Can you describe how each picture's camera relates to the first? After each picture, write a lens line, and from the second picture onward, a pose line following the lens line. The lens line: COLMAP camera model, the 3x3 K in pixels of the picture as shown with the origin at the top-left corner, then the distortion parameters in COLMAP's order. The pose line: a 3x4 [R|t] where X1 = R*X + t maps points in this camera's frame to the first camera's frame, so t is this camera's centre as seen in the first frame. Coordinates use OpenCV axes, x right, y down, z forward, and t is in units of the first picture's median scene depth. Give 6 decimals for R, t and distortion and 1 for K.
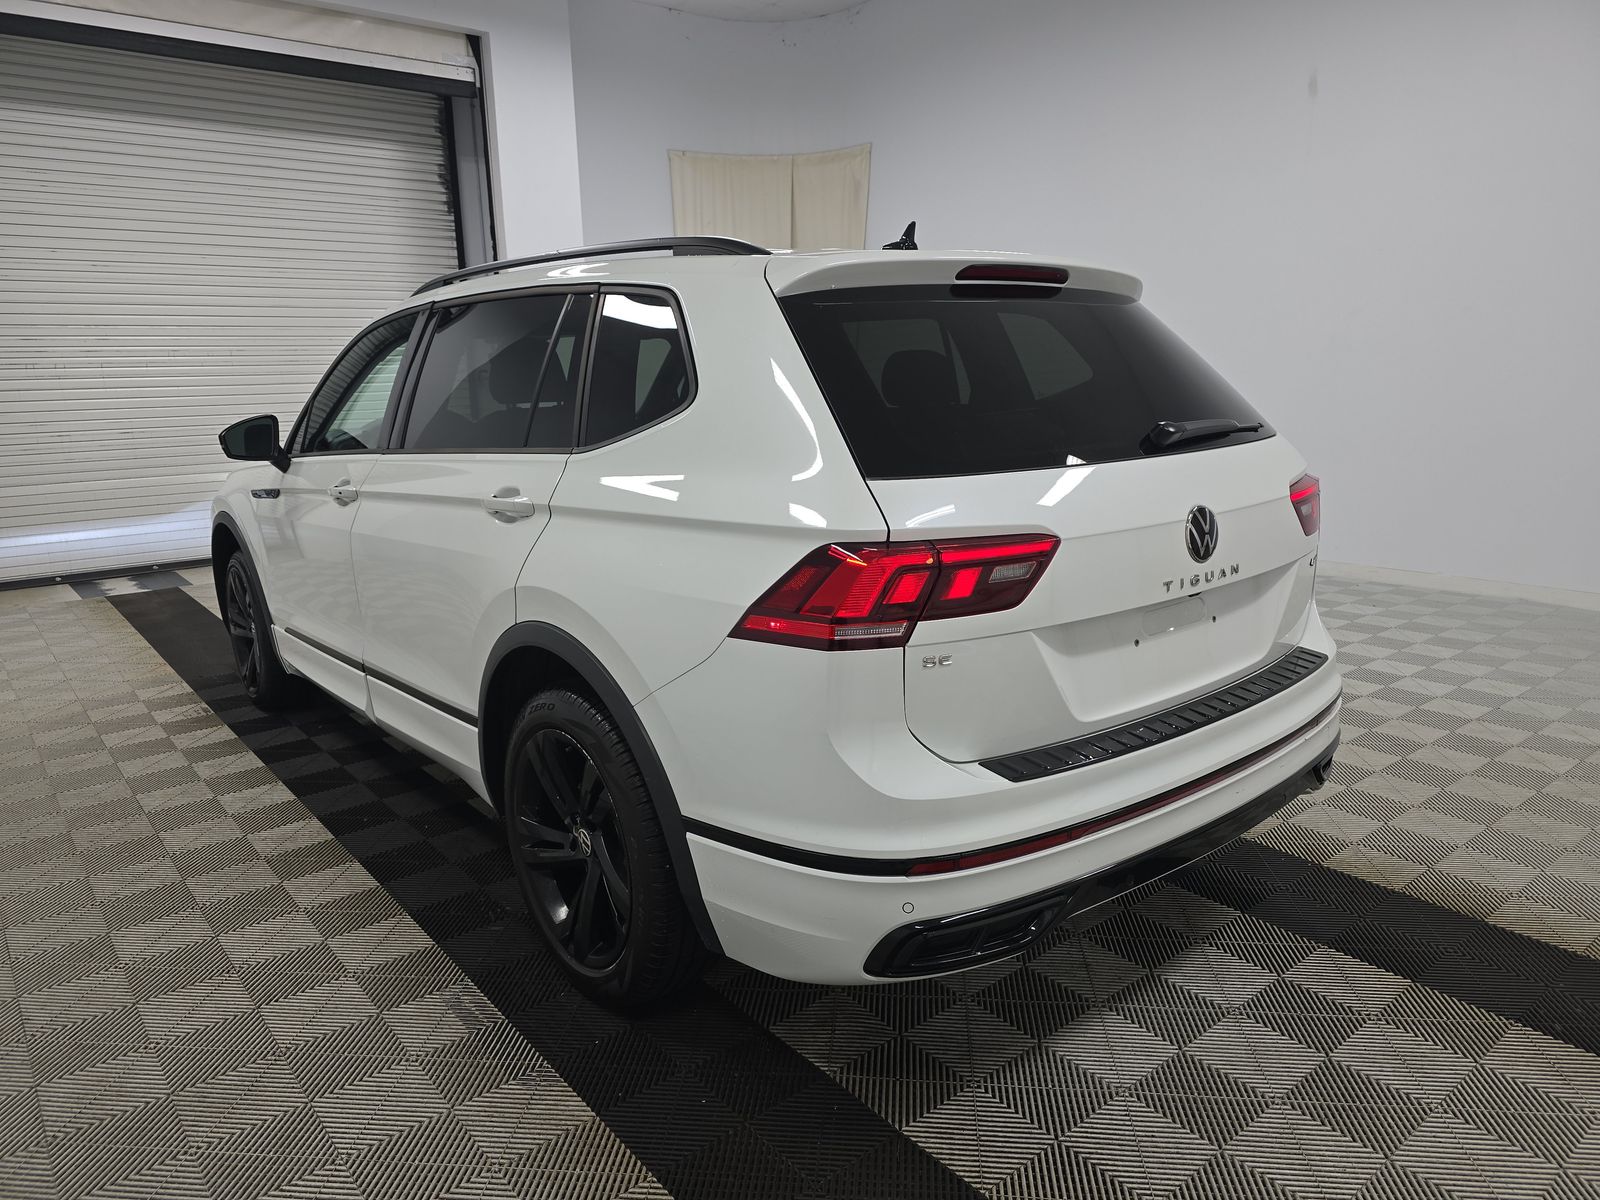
lens RADIAL K [[1129.3, 0, 800.0], [0, 1129.3, 600.0], [0, 0, 1]] dist [0.014874, 0.003786]
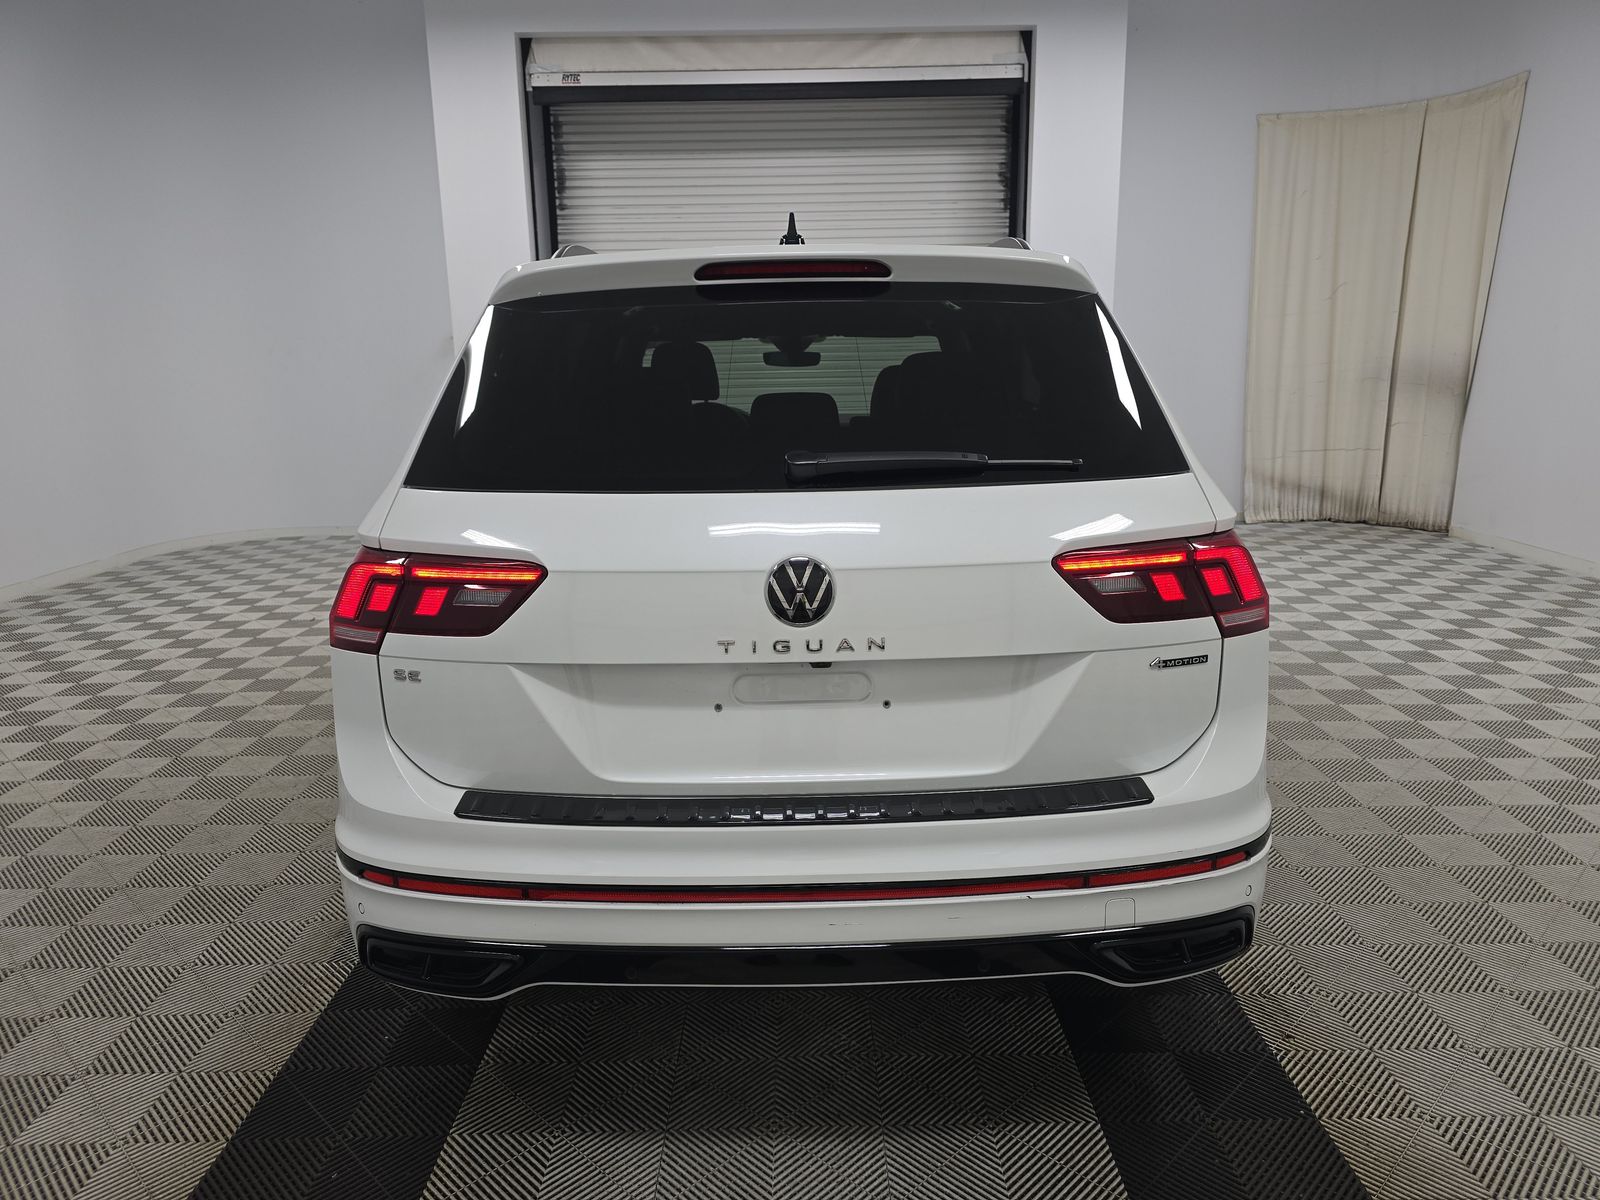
lens RADIAL K [[1069.8, 0, 800.0], [0, 1069.8, 600.0], [0, 0, 1]] dist [0.104083, -0.091919]
pose [[0.769383, 0.146979, -0.621648, 0.786553], [-0.133300, 0.988686, 0.068781, -0.099583], [0.624724, 0.029946, 0.780271, 0.382454]]
